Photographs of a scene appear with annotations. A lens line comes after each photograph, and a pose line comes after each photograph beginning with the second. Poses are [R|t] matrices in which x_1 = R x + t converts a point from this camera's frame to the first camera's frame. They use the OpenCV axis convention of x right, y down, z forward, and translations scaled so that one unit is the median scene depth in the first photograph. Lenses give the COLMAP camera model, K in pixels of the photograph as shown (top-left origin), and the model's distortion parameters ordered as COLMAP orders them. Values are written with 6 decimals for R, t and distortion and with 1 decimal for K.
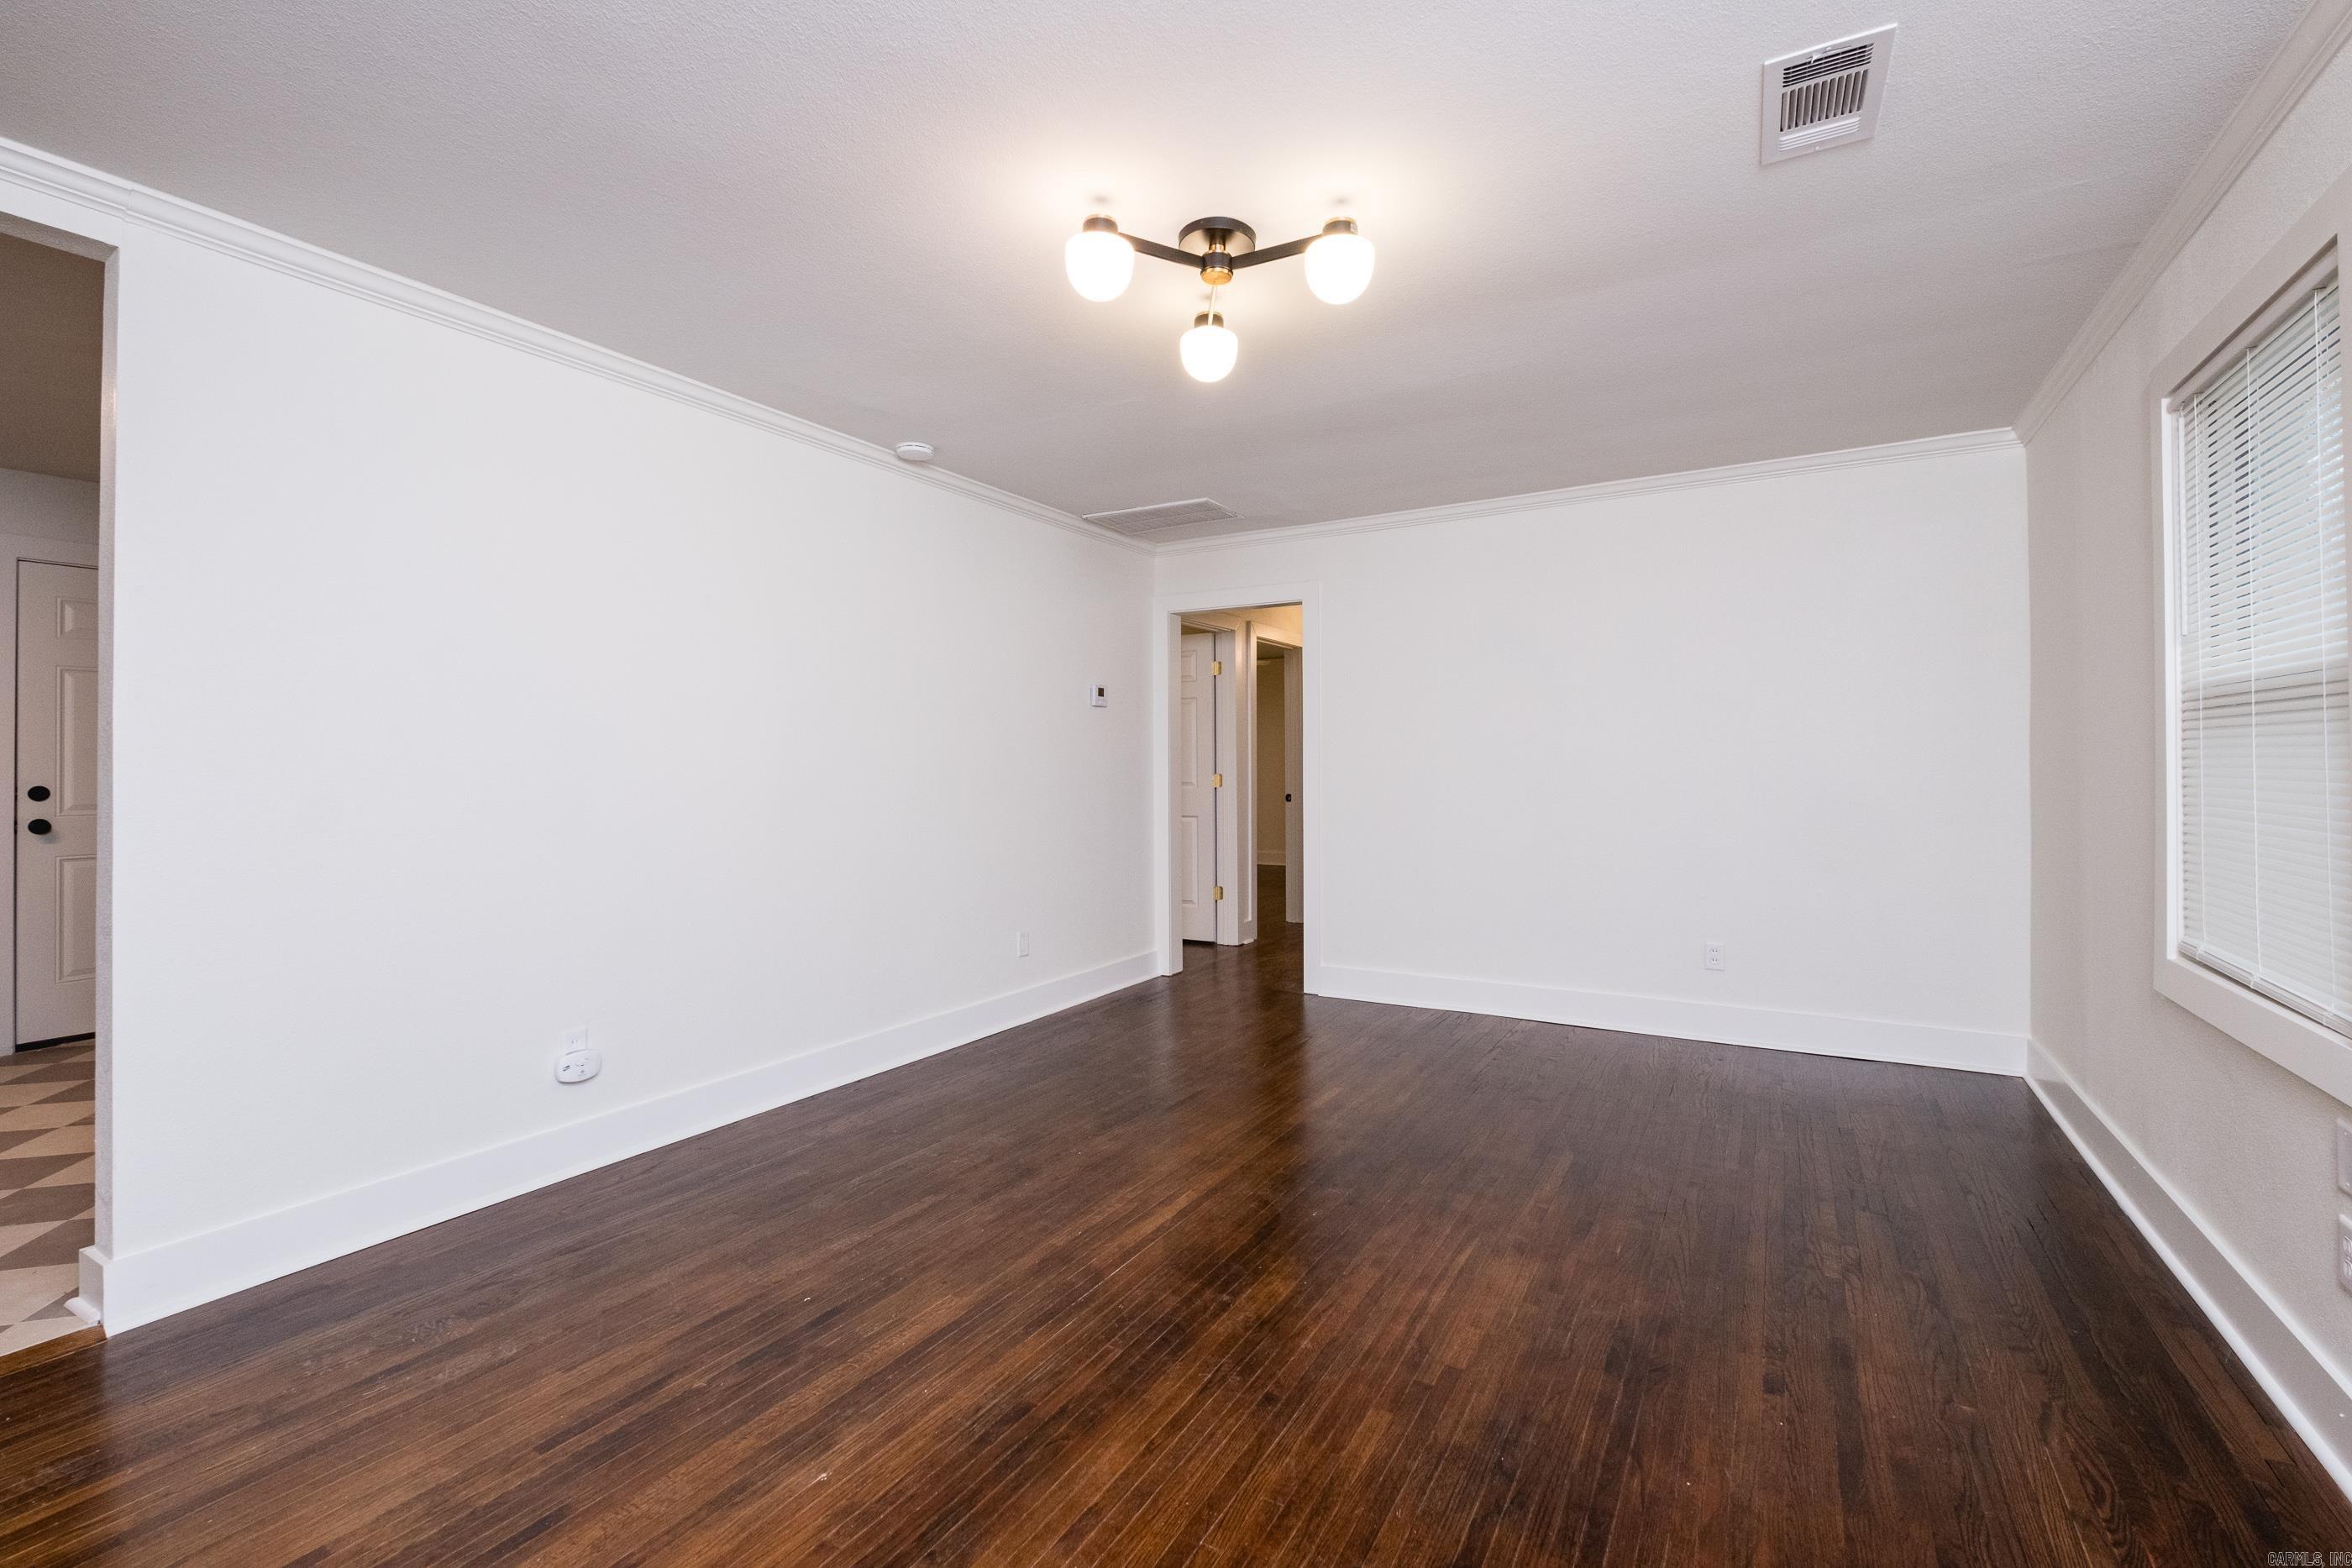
lens RADIAL K [[1023.7, 0, 1182.7], [0, 1023.7, 776.9], [0, 0, 1]] dist [0.002844, -0.000447]
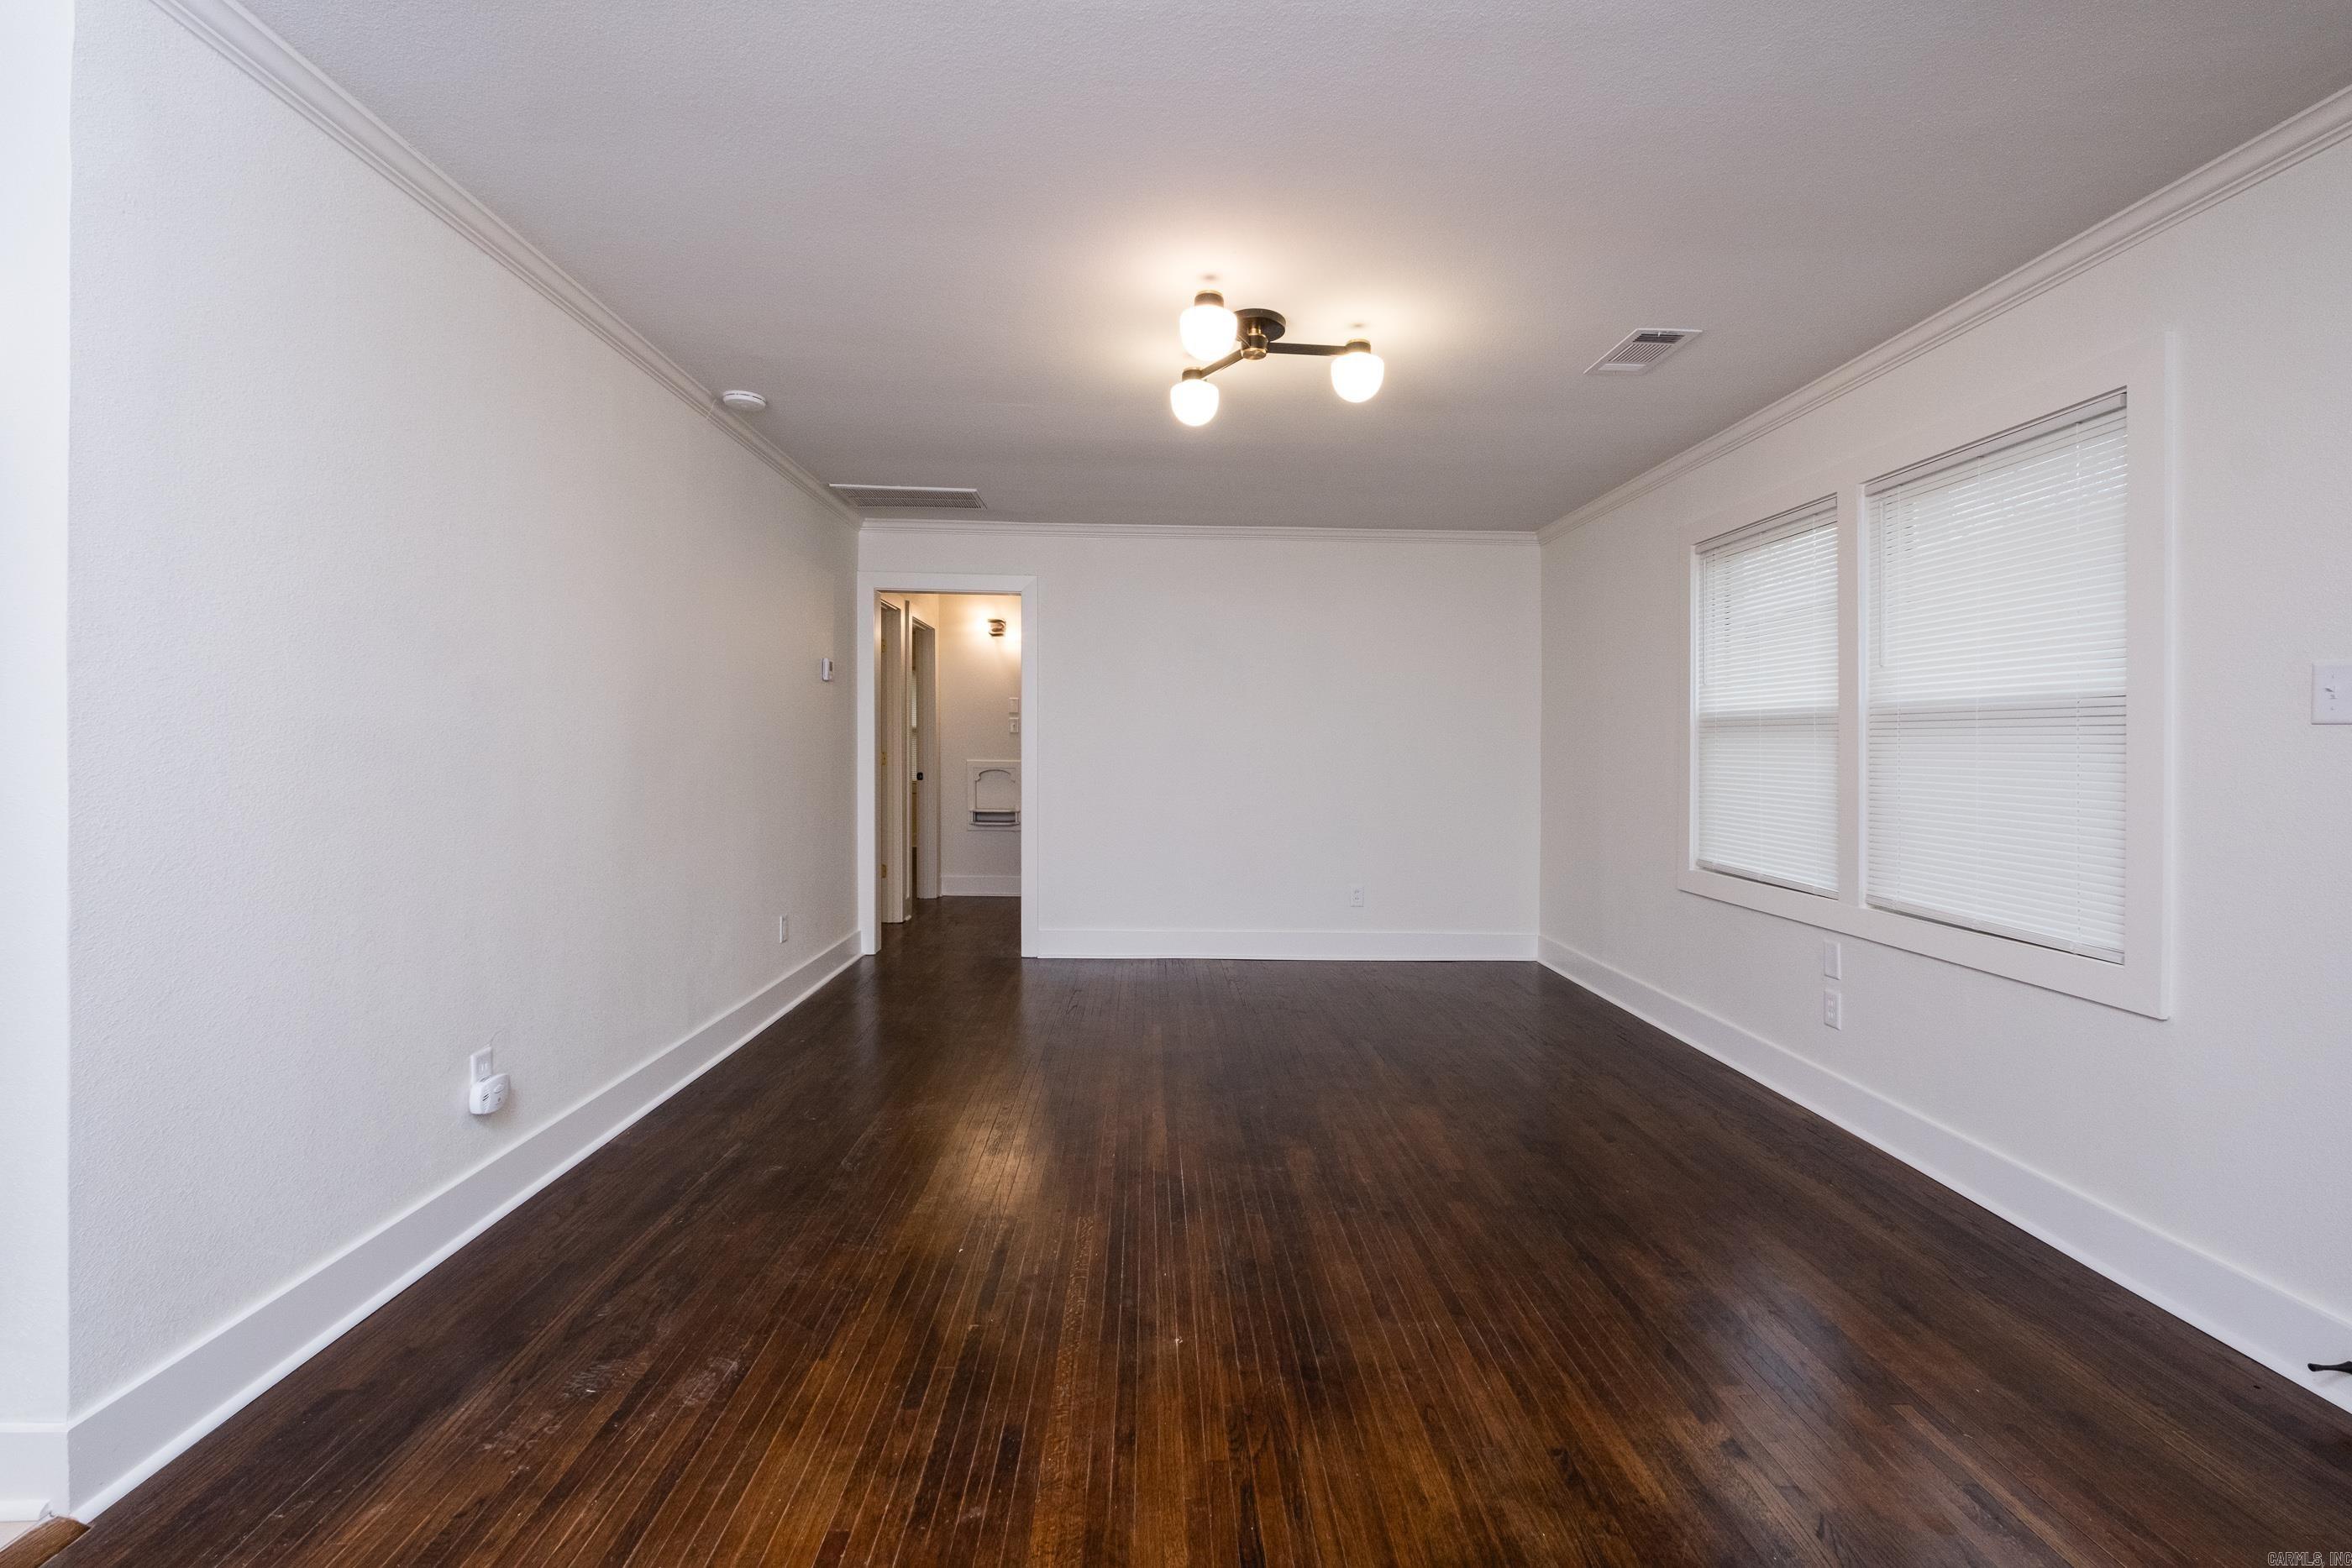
lens RADIAL K [[1030.4, 0, 1185.3], [0, 1030.4, 755.6], [0, 0, 1]] dist [0.020472, -0.012889]
pose [[0.843109, 0.013853, 0.537564, -0.739021], [-0.012514, 0.999903, -0.006141, 0.007600], [-0.537596, -0.001550, 0.843201, -0.013335]]
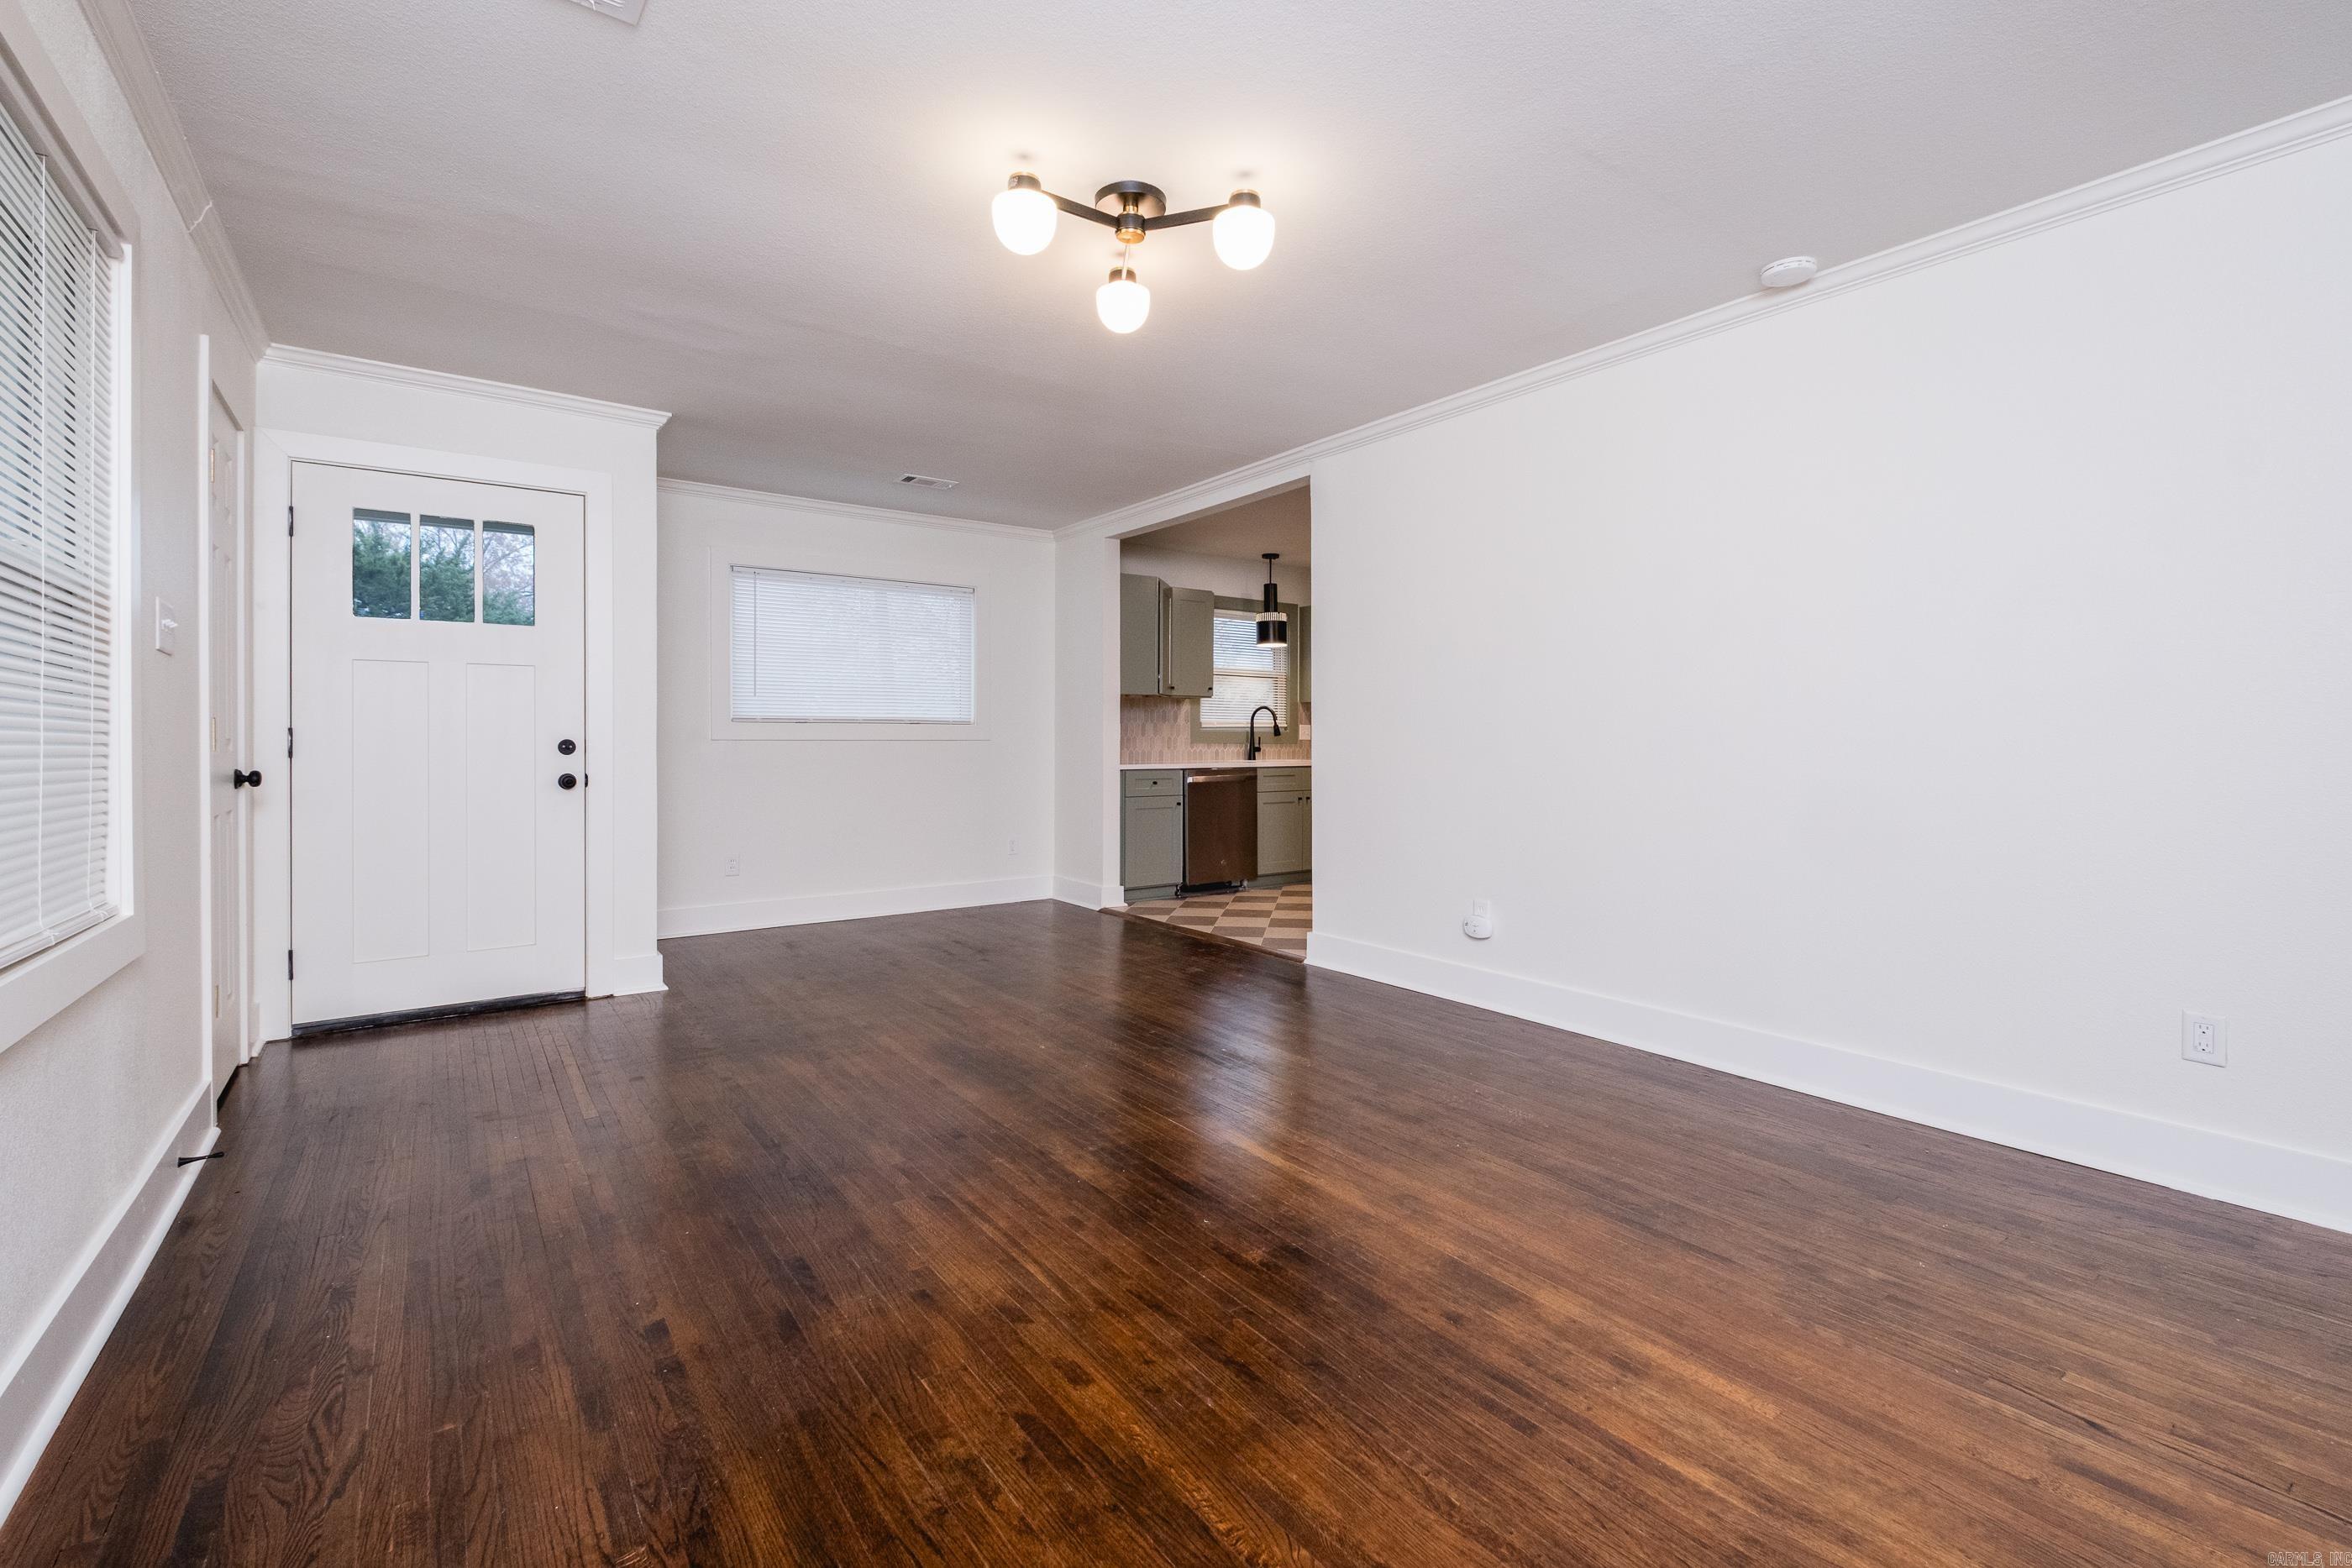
lens RADIAL K [[1032.4, 0, 1169.7], [0, 1032.4, 740.6], [0, 0, 1]] dist [0.002180, -0.000227]
pose [[-0.410971, 0.005753, -0.911630, 1.051113], [-0.008676, 0.999910, 0.010222, 0.034701], [0.911607, 0.012111, -0.410884, 1.531573]]
